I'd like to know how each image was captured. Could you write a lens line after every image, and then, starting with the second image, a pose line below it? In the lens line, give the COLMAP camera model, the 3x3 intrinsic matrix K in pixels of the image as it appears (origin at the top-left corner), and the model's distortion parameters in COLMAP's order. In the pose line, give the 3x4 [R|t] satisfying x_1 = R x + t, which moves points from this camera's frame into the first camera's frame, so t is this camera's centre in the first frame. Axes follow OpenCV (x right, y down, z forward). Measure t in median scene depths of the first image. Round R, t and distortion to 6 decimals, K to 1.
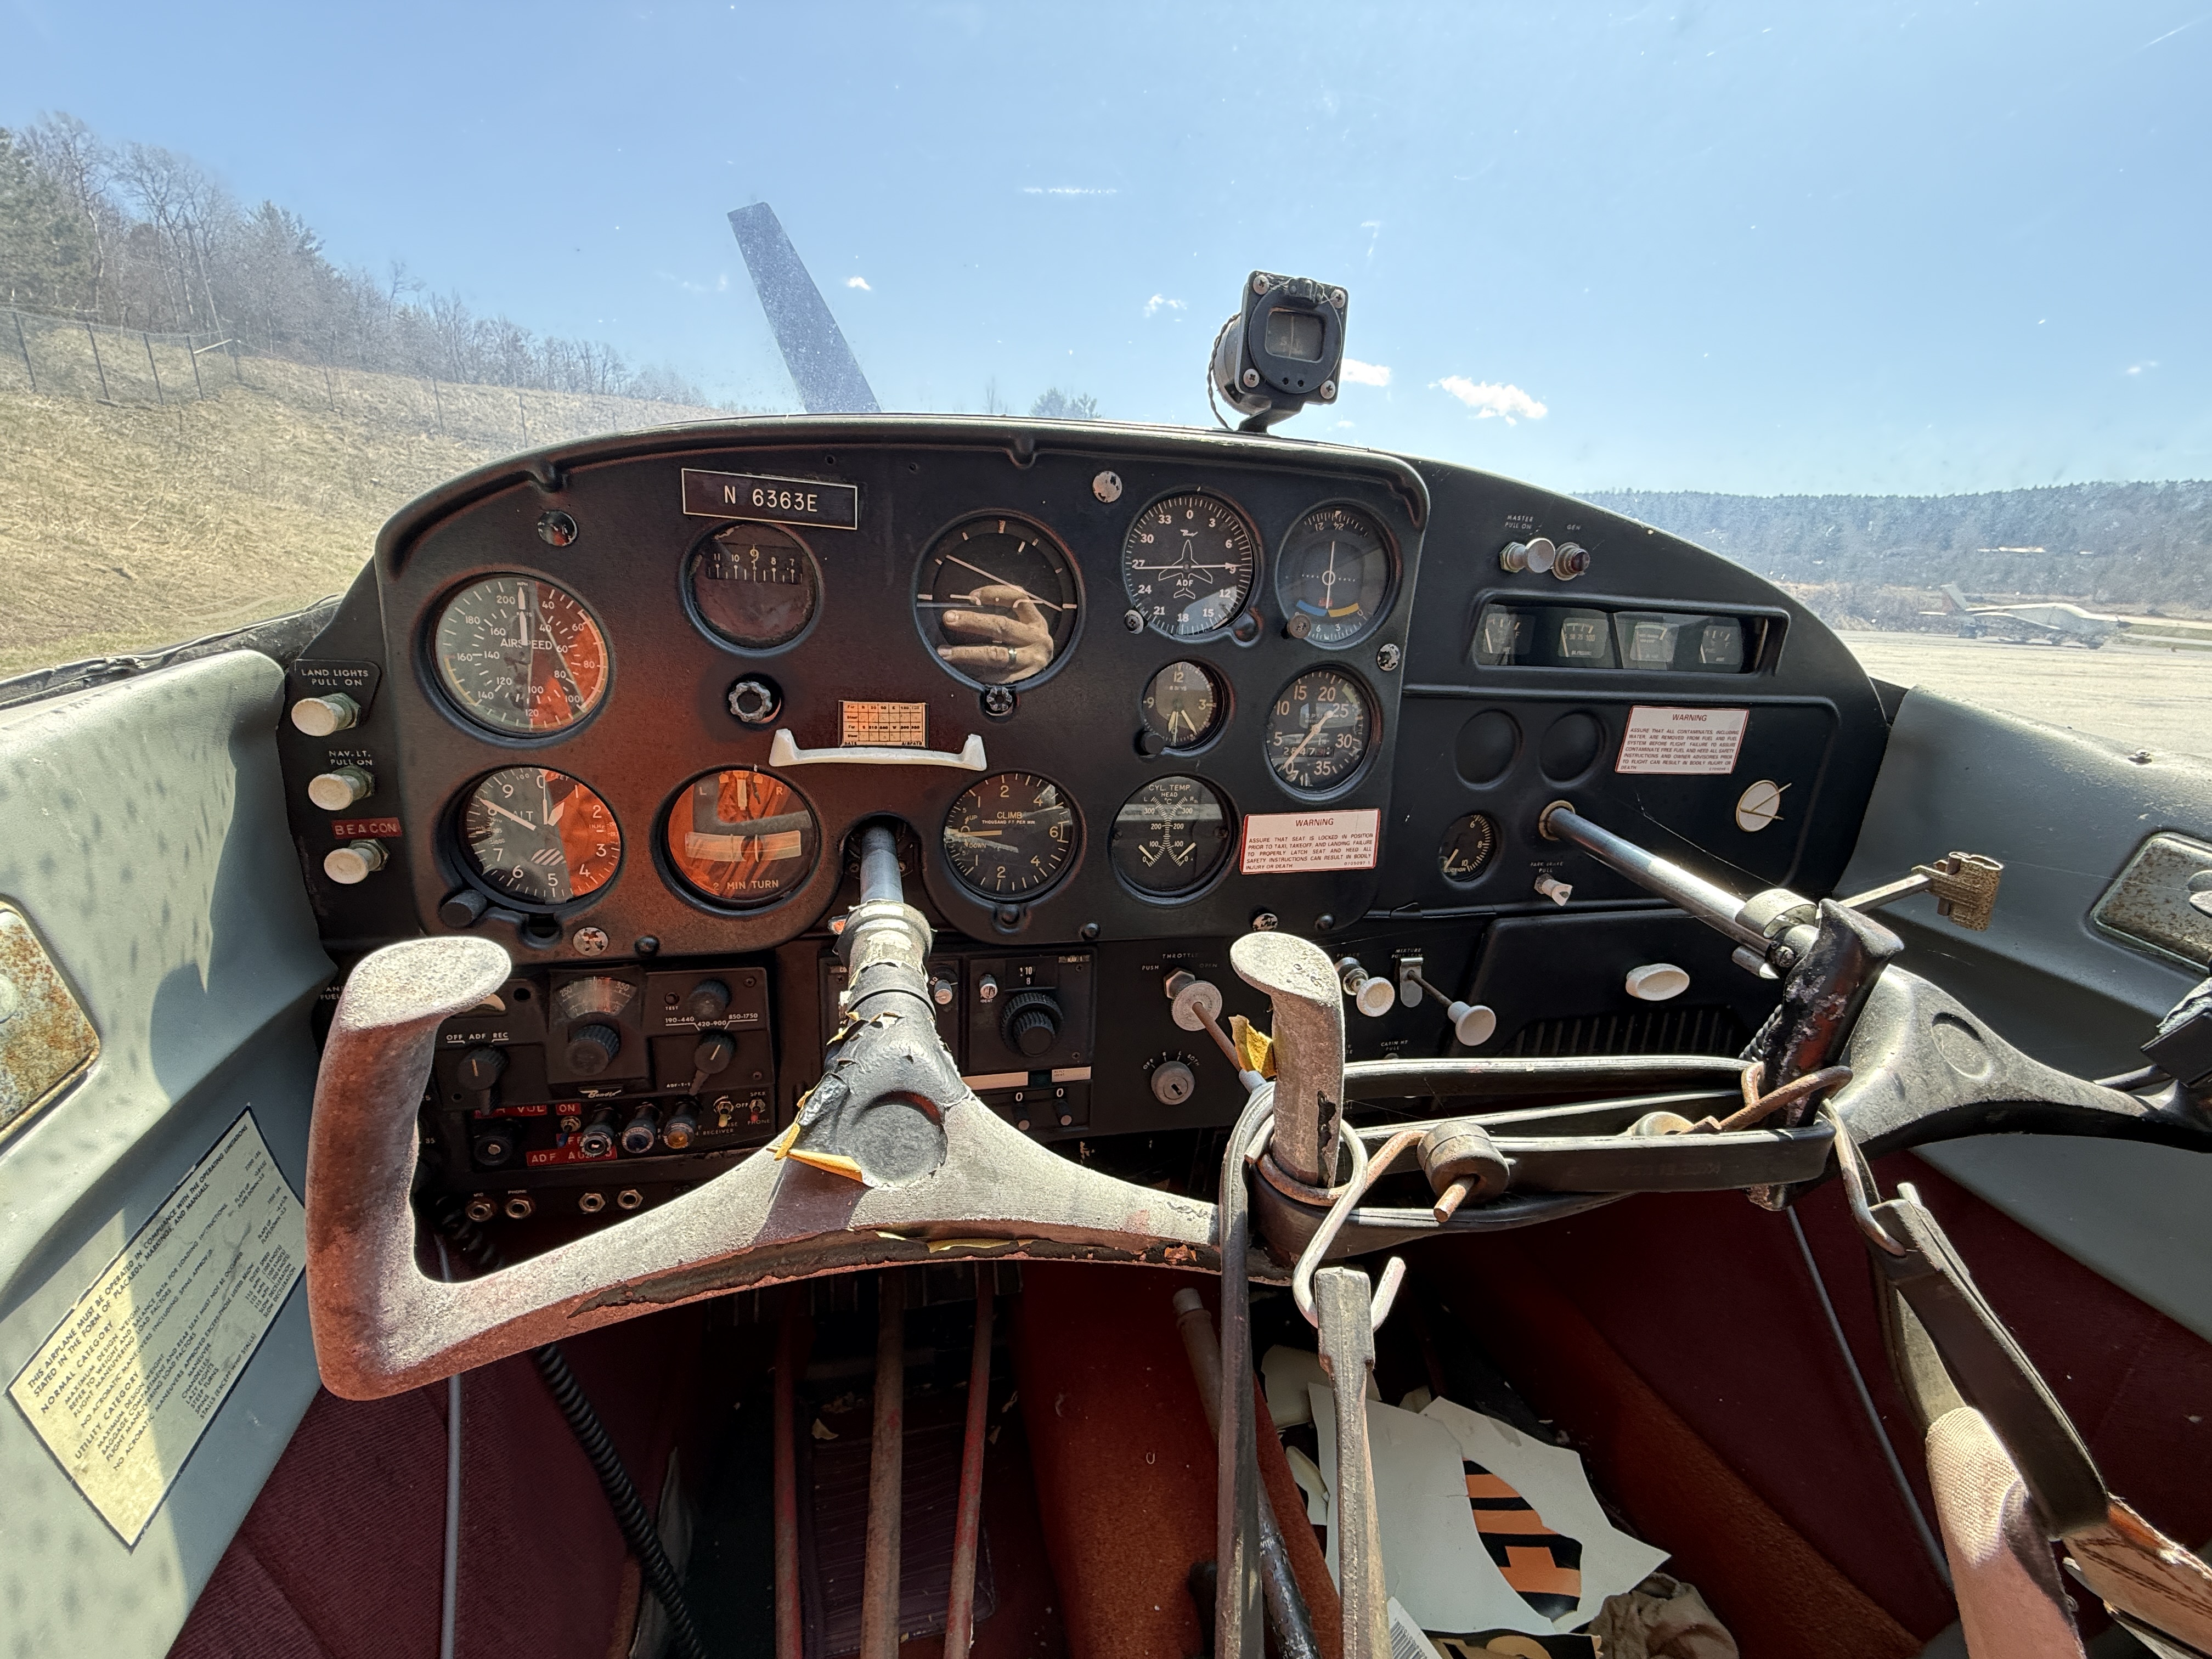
lens RADIAL K [[885.8, 0, 1098.3], [0, 885.8, 831.0], [0, 0, 1]] dist [-0.007054, 0.003486]
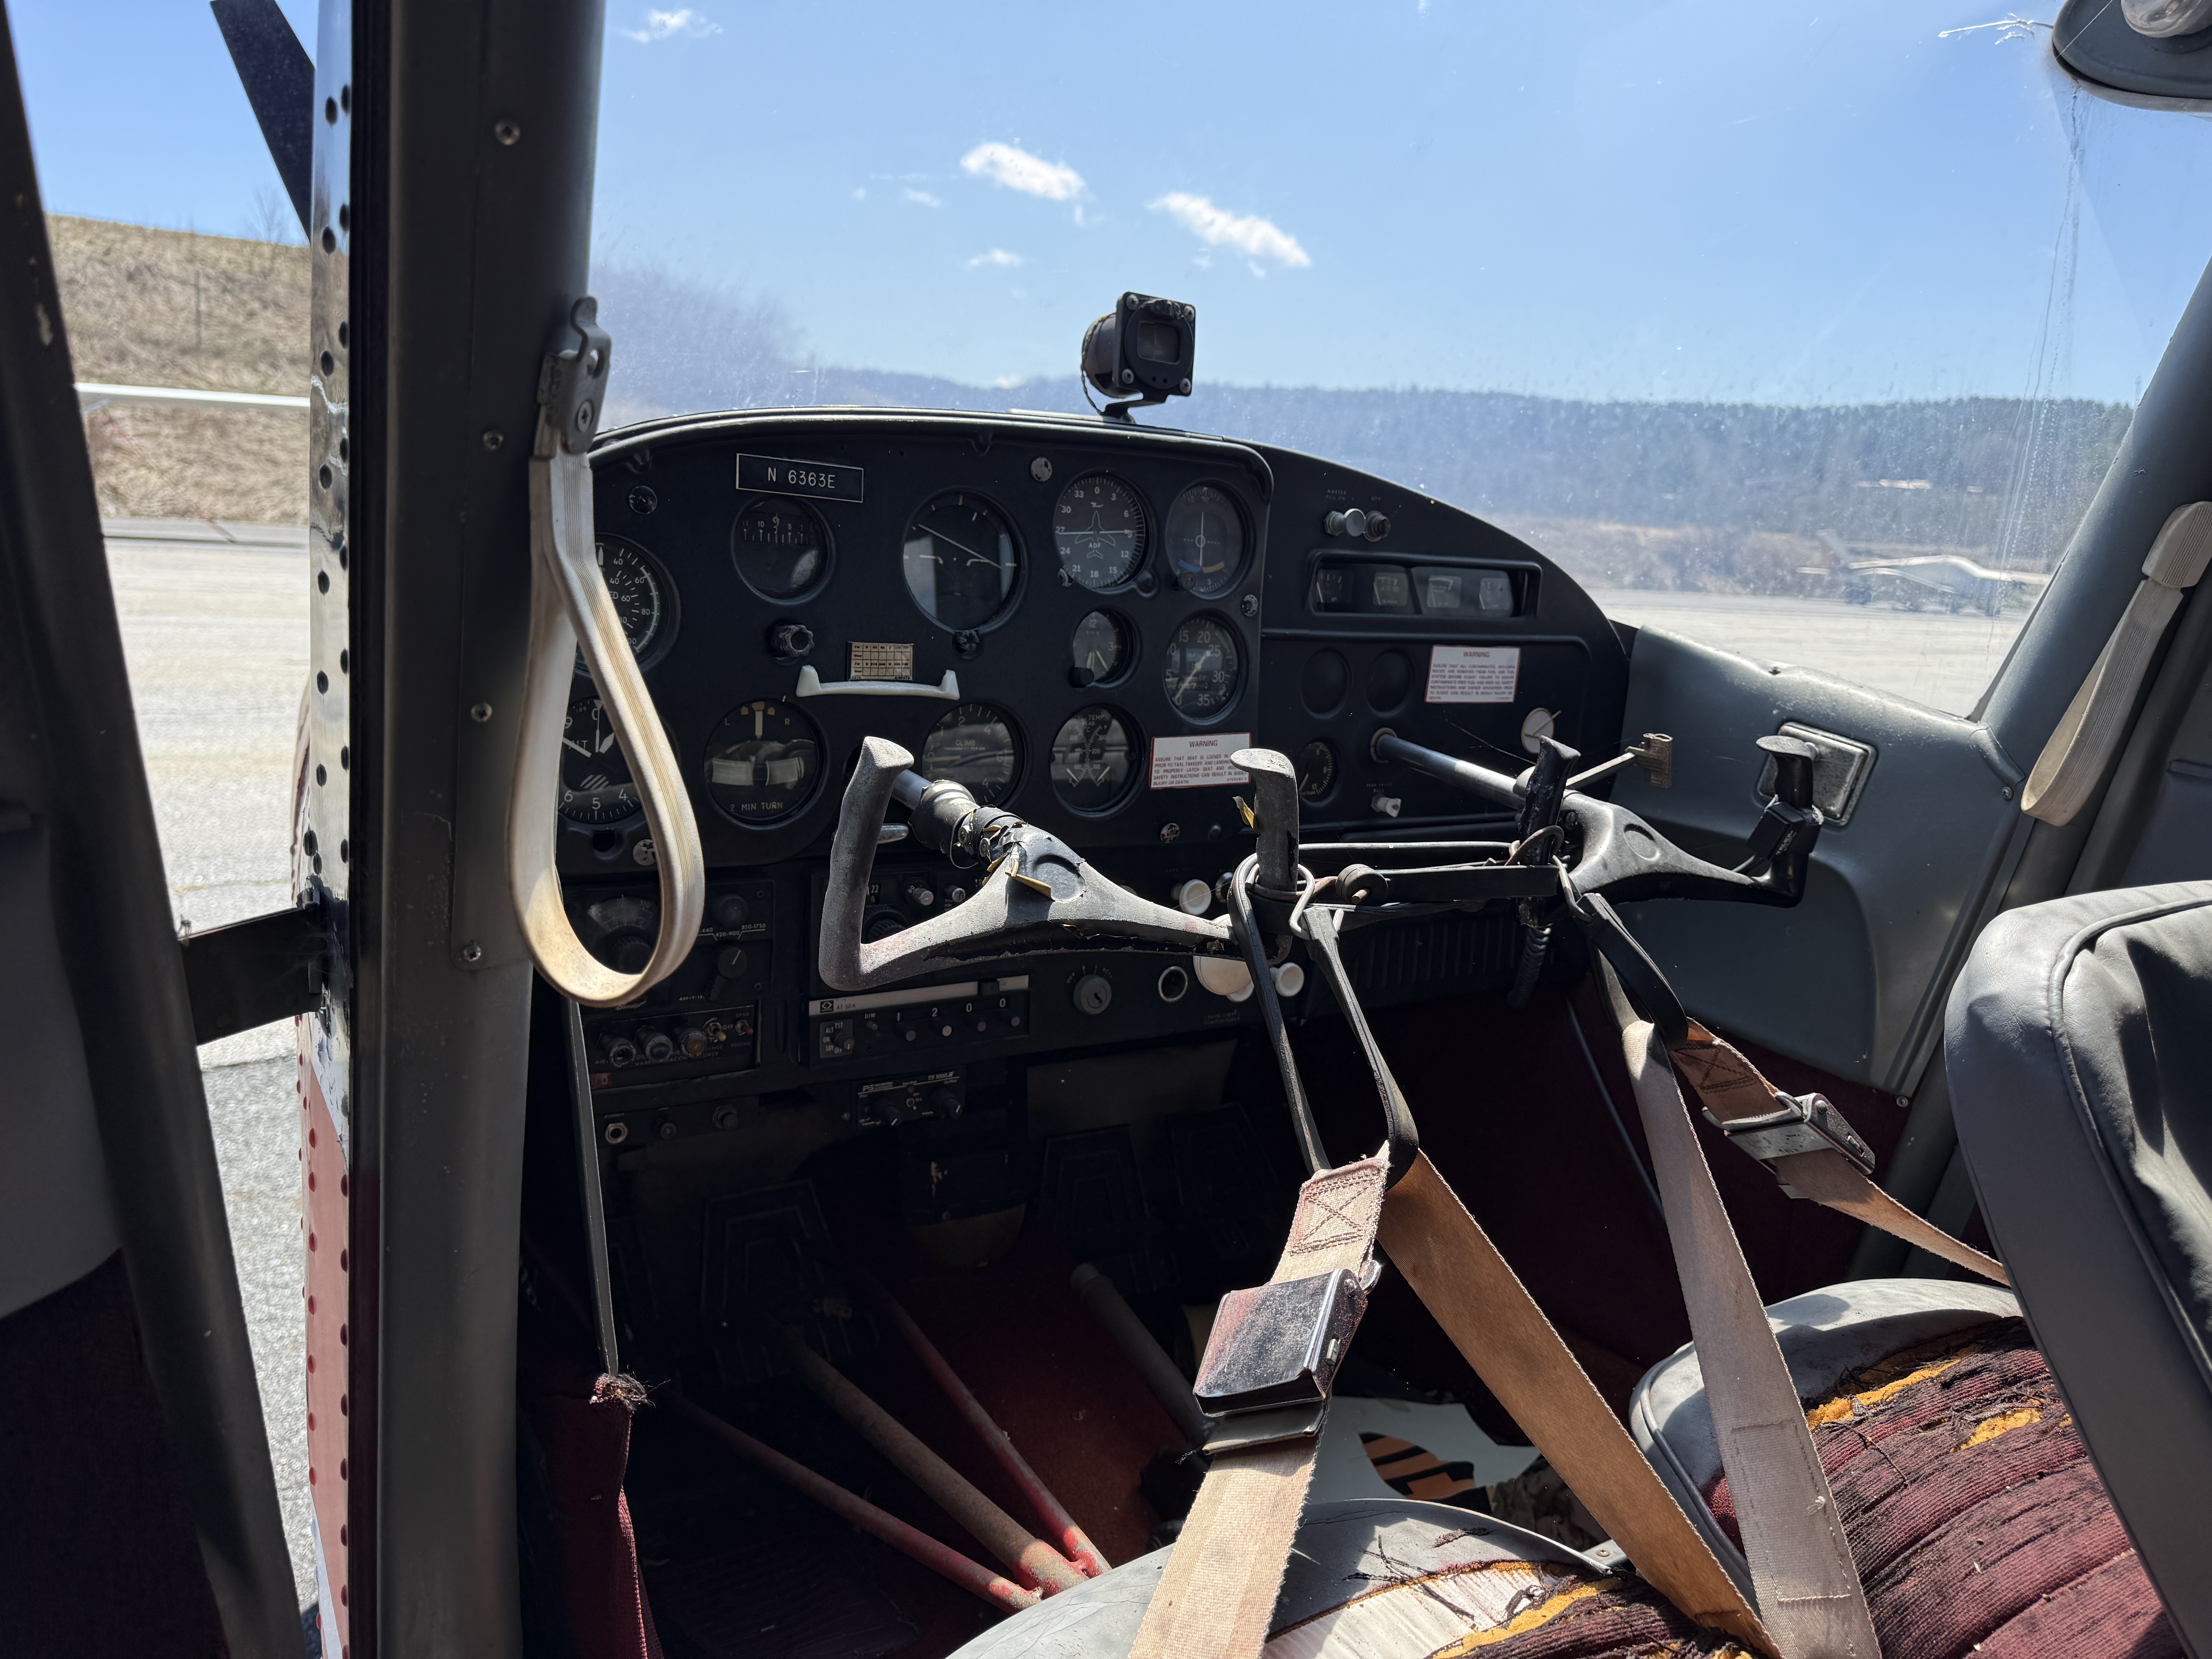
lens RADIAL K [[1552.8, 0, 1105.9], [0, 1552.8, 848.4], [0, 0, 1]] dist [0.133463, -0.213223]
pose [[0.947241, -0.060332, 0.314793, -0.568898], [0.082851, 0.994835, -0.058640, 0.251951], [-0.309629, 0.081627, 0.947347, -0.967717]]
